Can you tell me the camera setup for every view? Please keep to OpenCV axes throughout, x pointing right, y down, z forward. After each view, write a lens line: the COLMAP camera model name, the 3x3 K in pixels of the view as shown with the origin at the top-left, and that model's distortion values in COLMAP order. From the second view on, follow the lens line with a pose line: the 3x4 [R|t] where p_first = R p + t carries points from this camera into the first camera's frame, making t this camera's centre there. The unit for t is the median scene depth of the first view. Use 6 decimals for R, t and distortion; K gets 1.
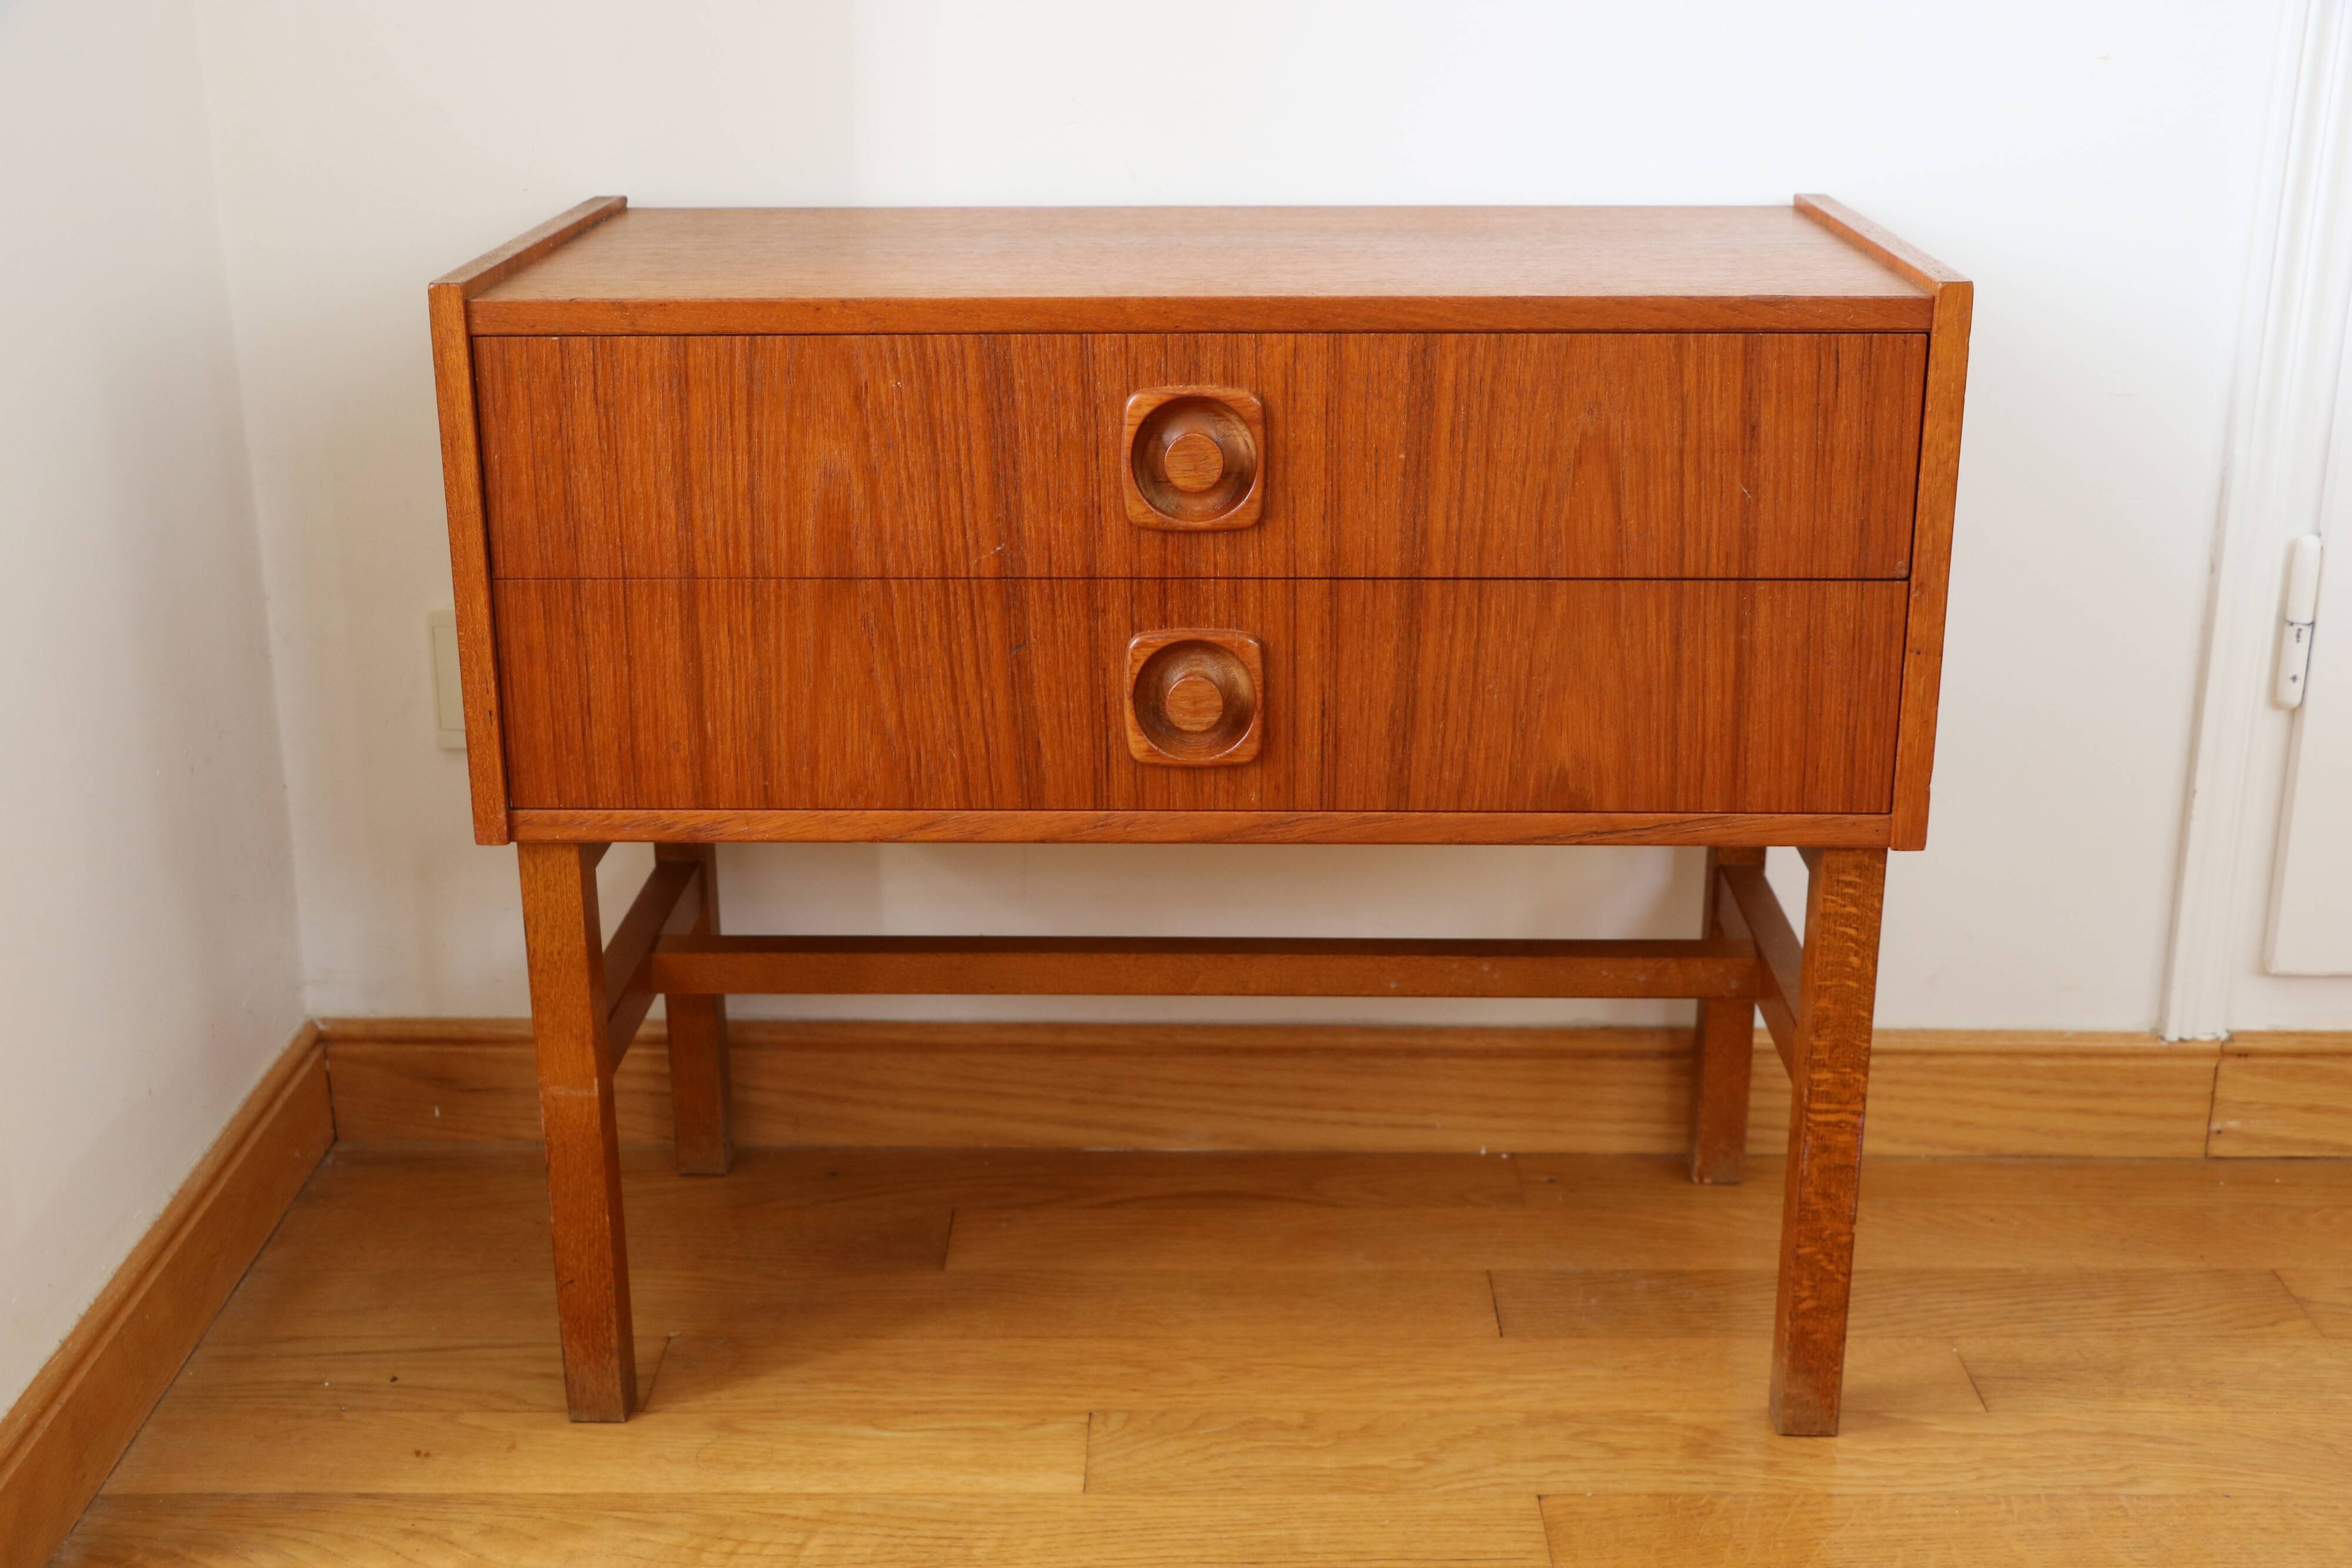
lens RADIAL K [[2752.6, 0, 1179.1], [0, 2752.6, 792.5], [0, 0, 1]] dist [0.003416, 0.000000]
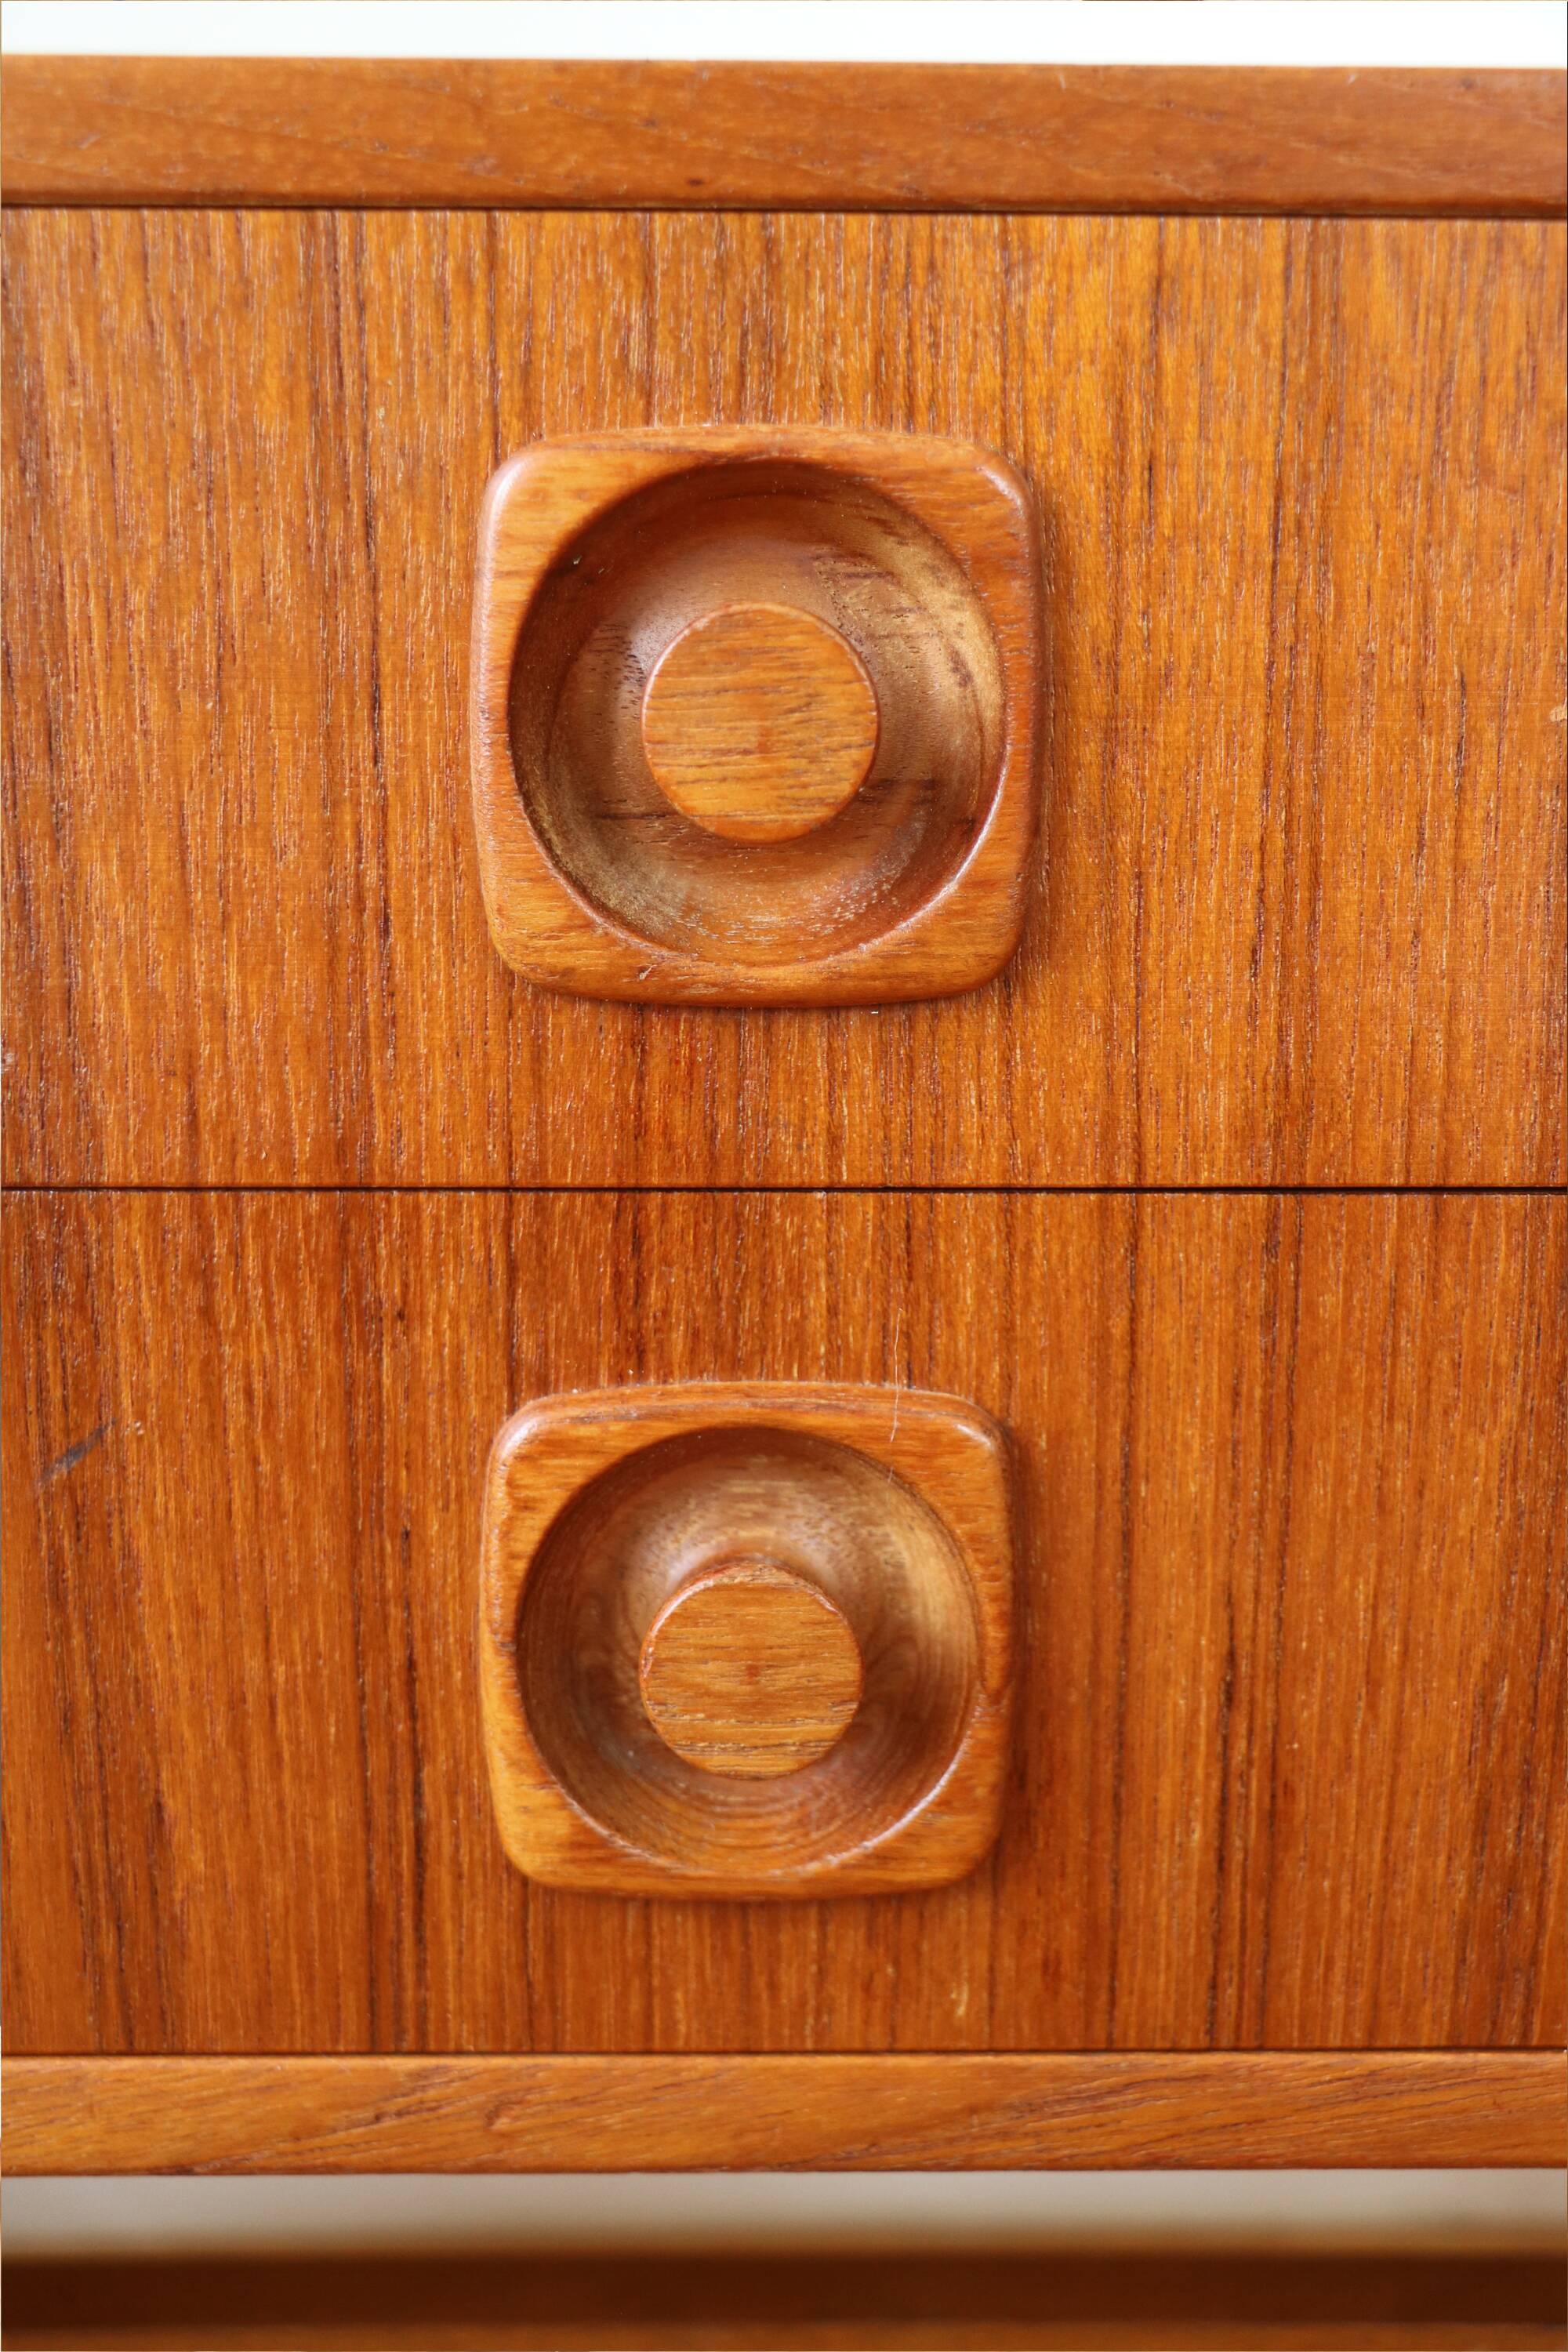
lens RADIAL K [[2512.8, 0, 780.7], [0, 2512.8, 1176.6], [0, 0, 1]] dist [-0.035362, 0.000000]
pose [[0.997107, 0.002610, 0.075966, -0.009802], [0.006933, 0.992122, -0.125085, -0.049339], [-0.075694, 0.125250, 0.989234, 0.767074]]
